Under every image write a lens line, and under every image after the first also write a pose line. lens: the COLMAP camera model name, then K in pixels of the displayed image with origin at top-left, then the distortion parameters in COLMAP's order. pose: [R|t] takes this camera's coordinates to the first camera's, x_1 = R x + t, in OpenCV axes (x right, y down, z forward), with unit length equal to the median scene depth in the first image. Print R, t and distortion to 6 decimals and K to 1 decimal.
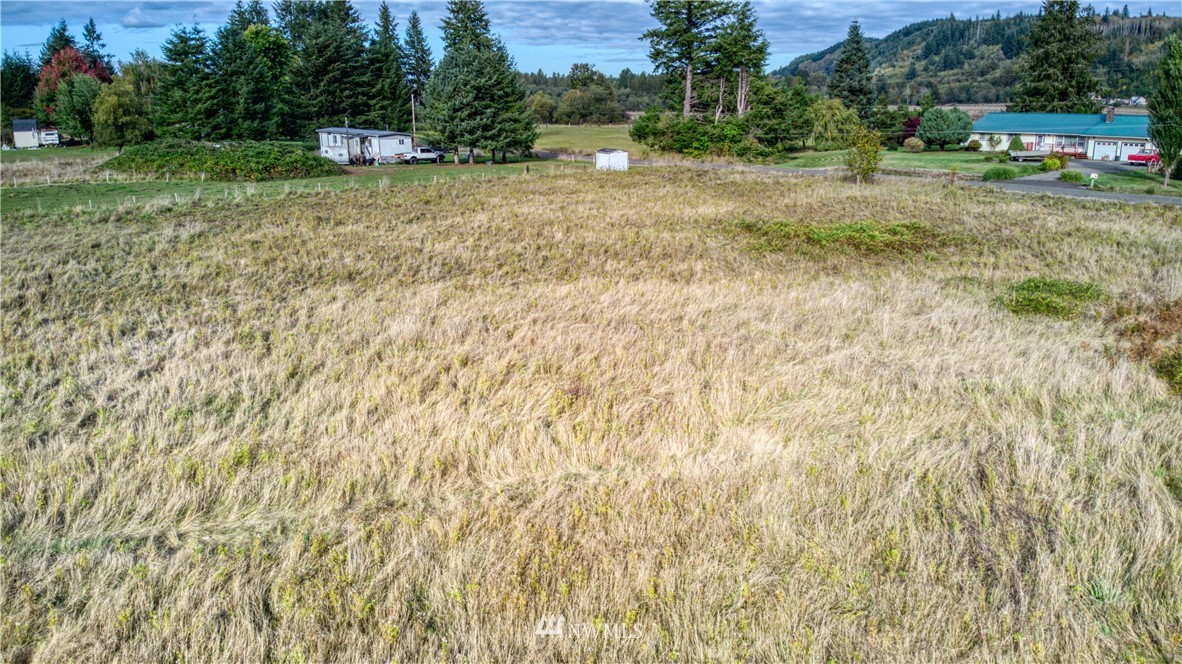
lens RADIAL K [[959.8, 0, 589.3], [0, 959.8, 333.9], [0, 0, 1]] dist [0.080139, -0.188635]
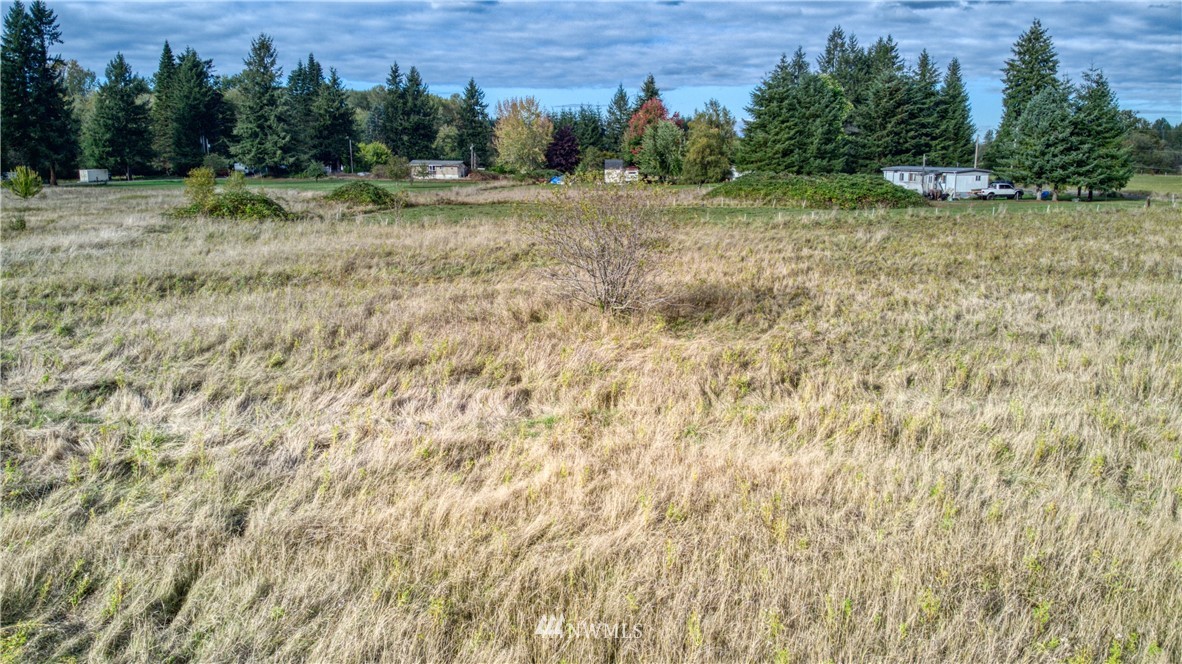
lens RADIAL K [[959.8, 0, 589.3], [0, 959.8, 333.9], [0, 0, 1]] dist [0.080139, -0.188635]
pose [[0.887387, 0.086643, -0.452810, -0.076345], [-0.110890, 0.993460, -0.027222, 0.031882], [0.447490, 0.074369, 0.891191, -0.063651]]
